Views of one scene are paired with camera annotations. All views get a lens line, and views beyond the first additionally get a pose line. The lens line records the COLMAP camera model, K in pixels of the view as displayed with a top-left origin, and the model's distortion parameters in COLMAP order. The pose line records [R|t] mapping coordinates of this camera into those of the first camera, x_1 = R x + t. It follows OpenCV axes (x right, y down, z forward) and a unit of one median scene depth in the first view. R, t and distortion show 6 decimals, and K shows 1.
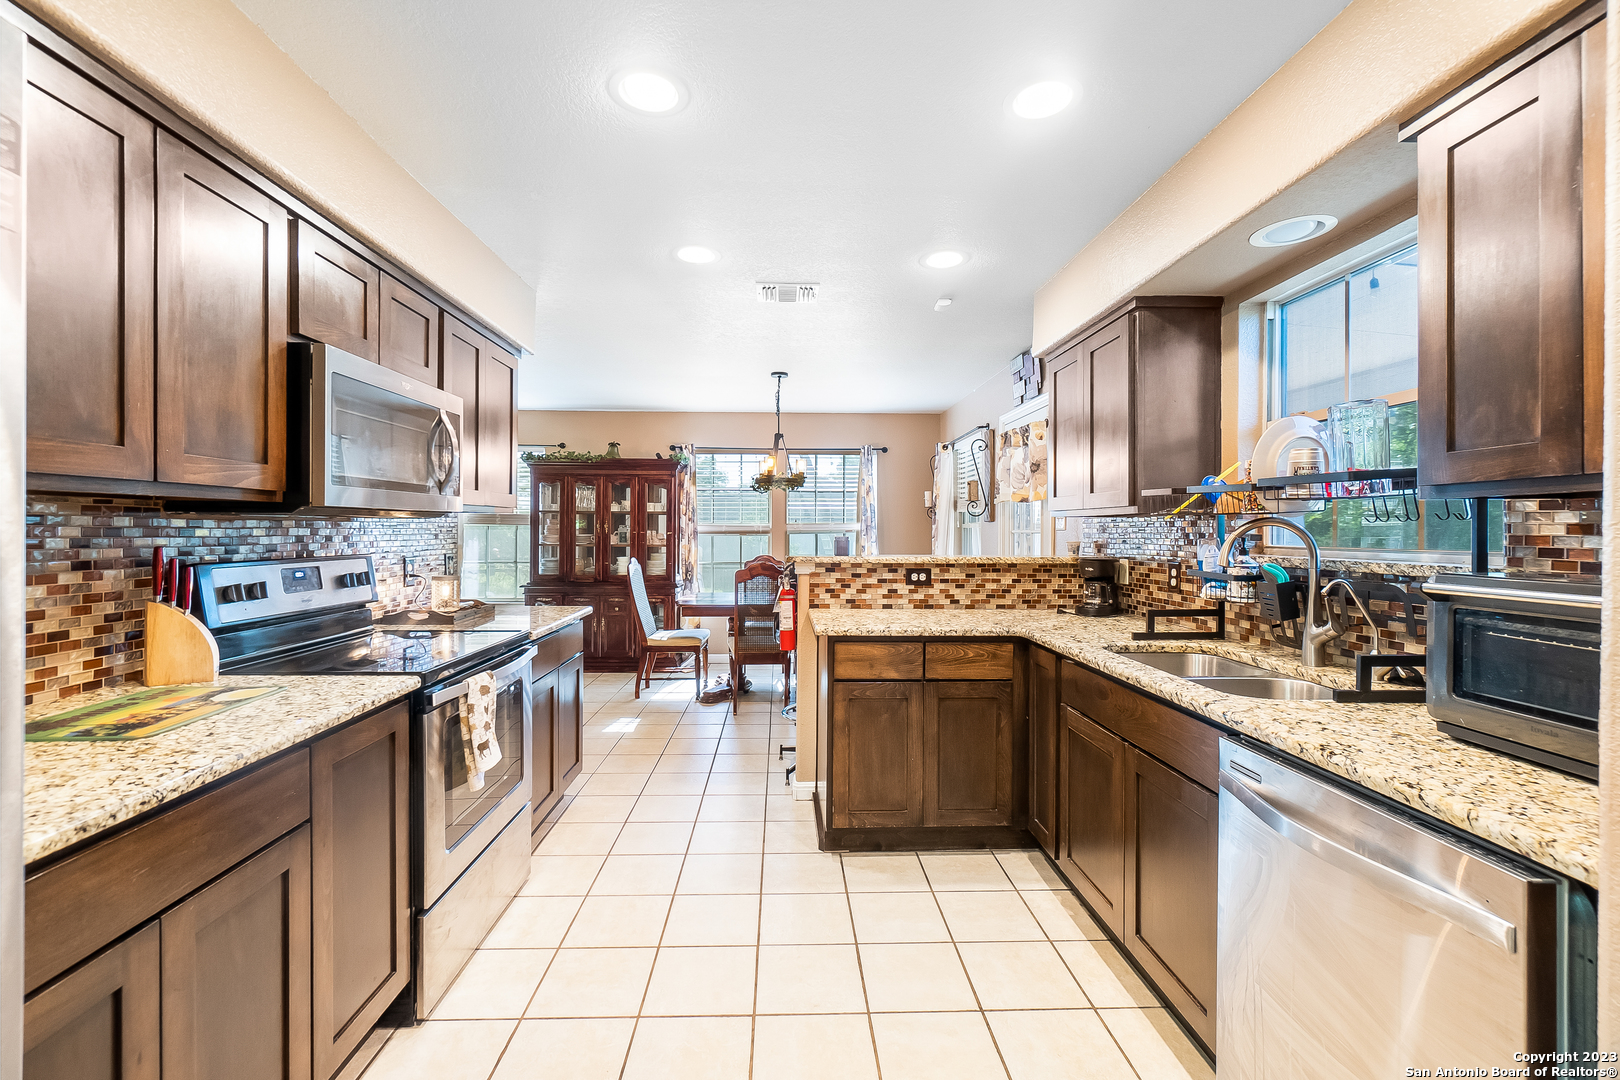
lens RADIAL K [[688.7, 0, 806.0], [0, 688.7, 532.0], [0, 0, 1]] dist [-0.002492, -0.000083]
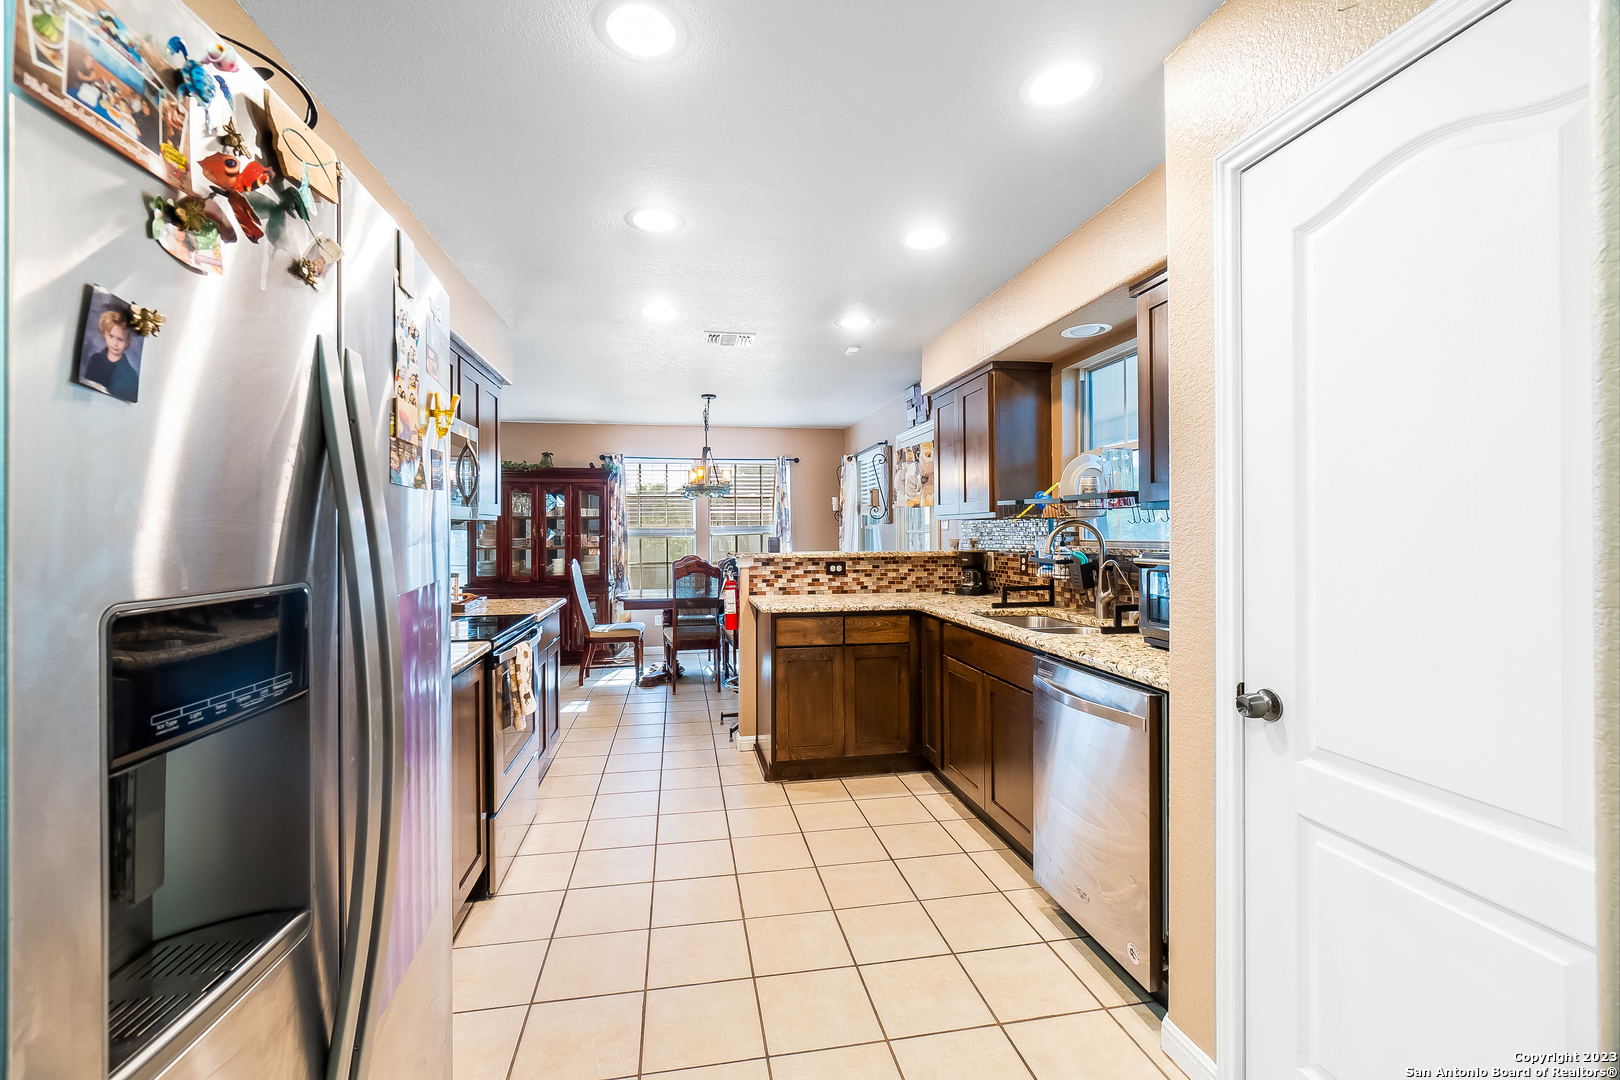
lens RADIAL K [[688.7, 0, 806.0], [0, 688.7, 532.0], [0, 0, 1]] dist [-0.002492, -0.000083]
pose [[0.989170, -0.009945, 0.146434, -0.075769], [0.010290, 0.999946, -0.001597, 0.000246], [-0.146410, 0.003087, 0.989219, -0.241713]]
